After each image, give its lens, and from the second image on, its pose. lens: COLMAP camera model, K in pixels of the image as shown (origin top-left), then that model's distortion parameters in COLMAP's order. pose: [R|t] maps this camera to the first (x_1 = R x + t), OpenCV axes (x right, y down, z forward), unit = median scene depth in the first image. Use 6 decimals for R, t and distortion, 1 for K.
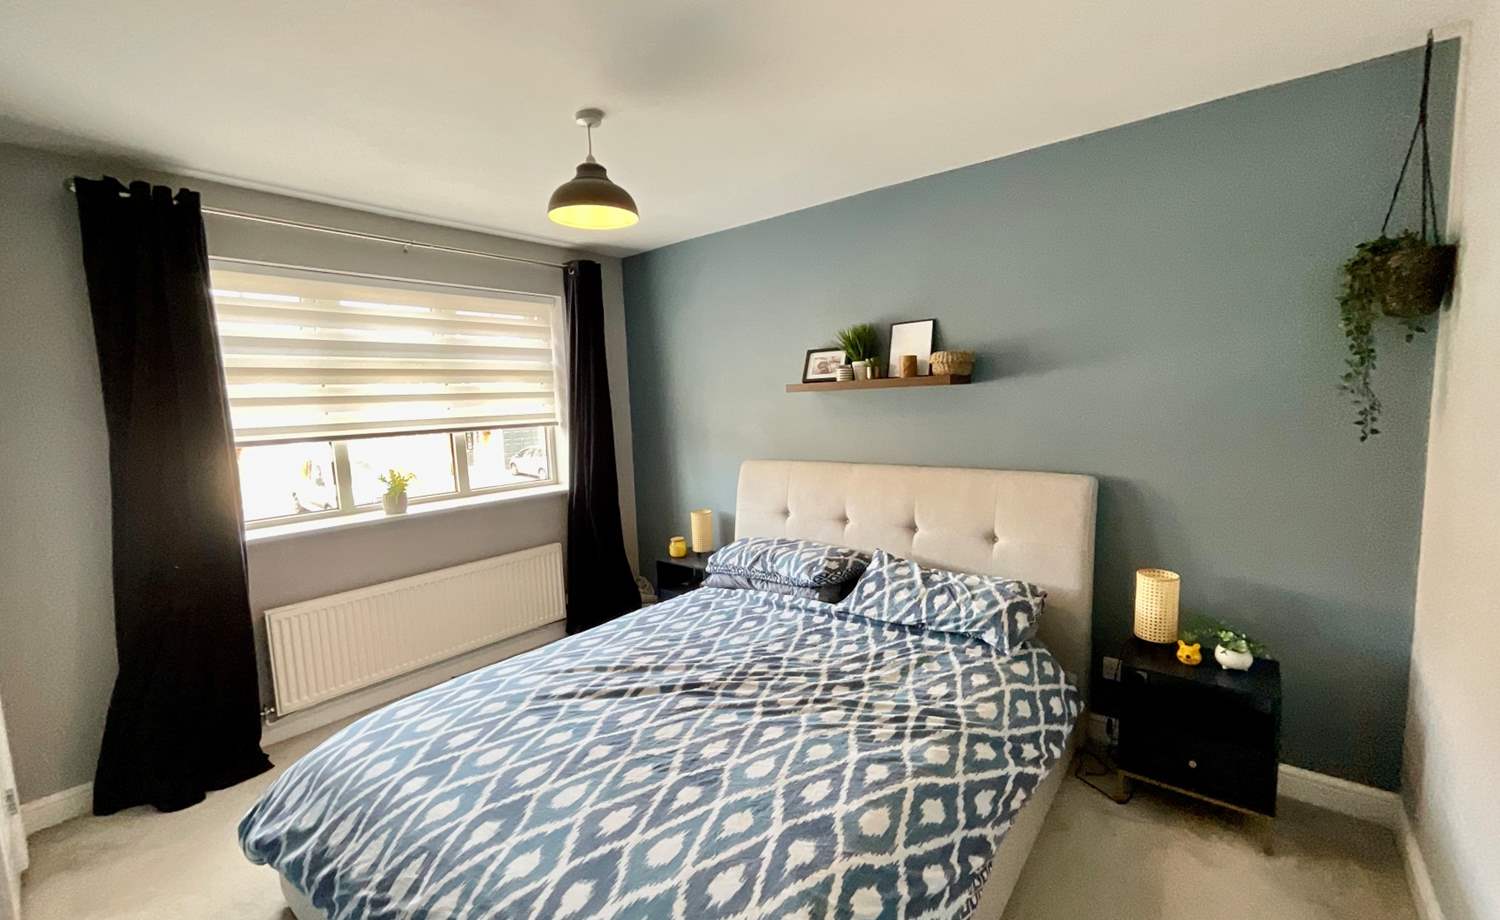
lens RADIAL K [[610.0, 0, 750.0], [0, 610.0, 460.0], [0, 0, 1]] dist [-0.000556, 0.000213]
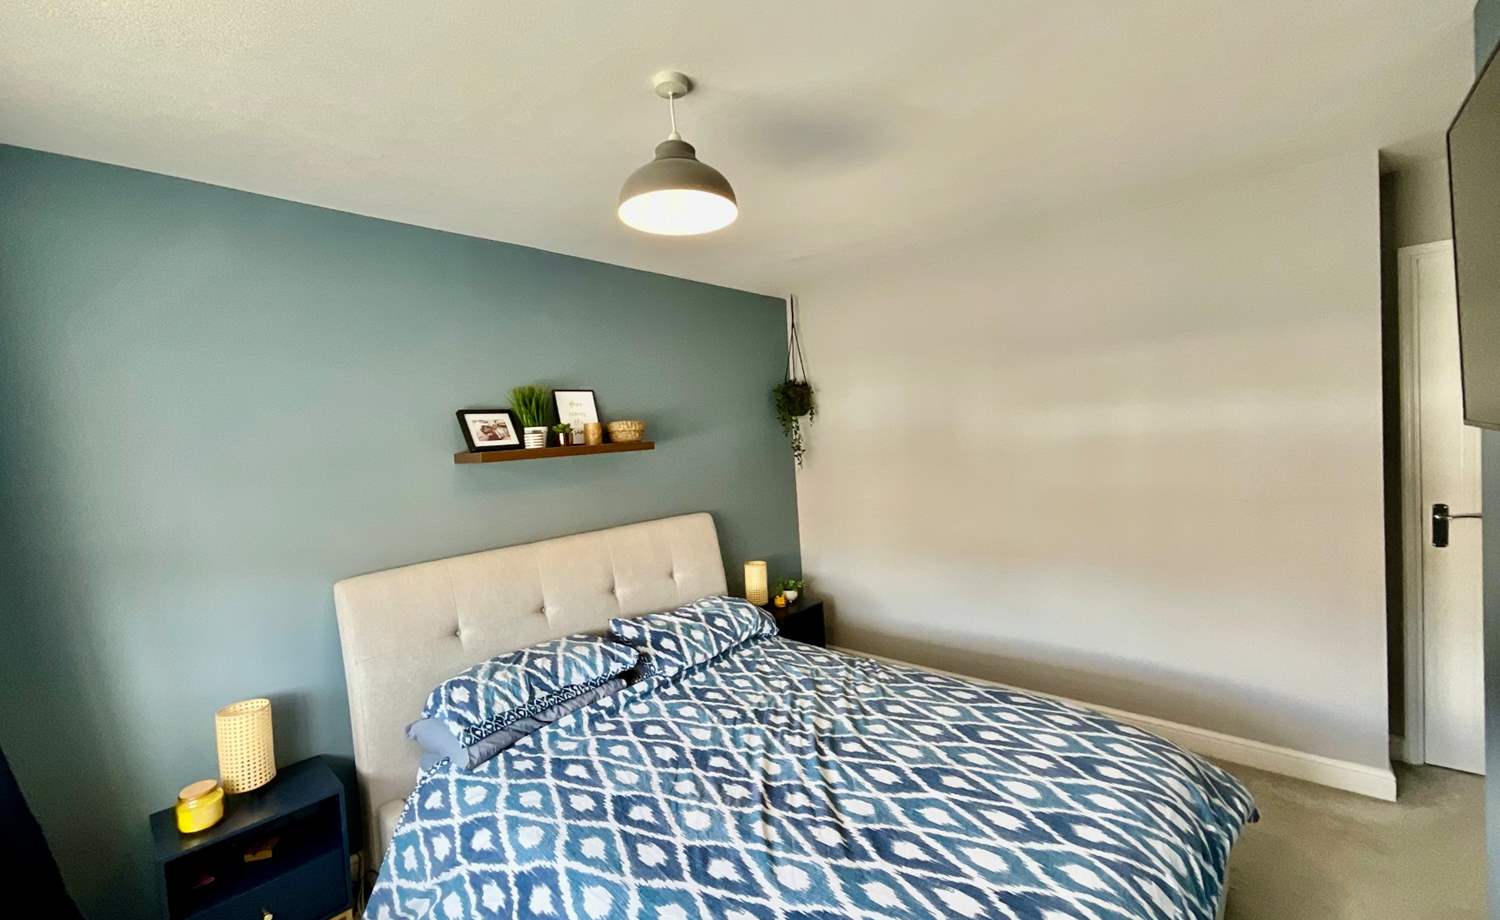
lens RADIAL K [[610.0, 0, 750.0], [0, 610.0, 460.0], [0, 0, 1]] dist [-0.000556, 0.000213]
pose [[0.046285, 0.000278, 0.998928, -0.809257], [0.161119, 0.986905, -0.007740, -0.064998], [-0.985849, 0.161304, 0.045634, 0.758539]]
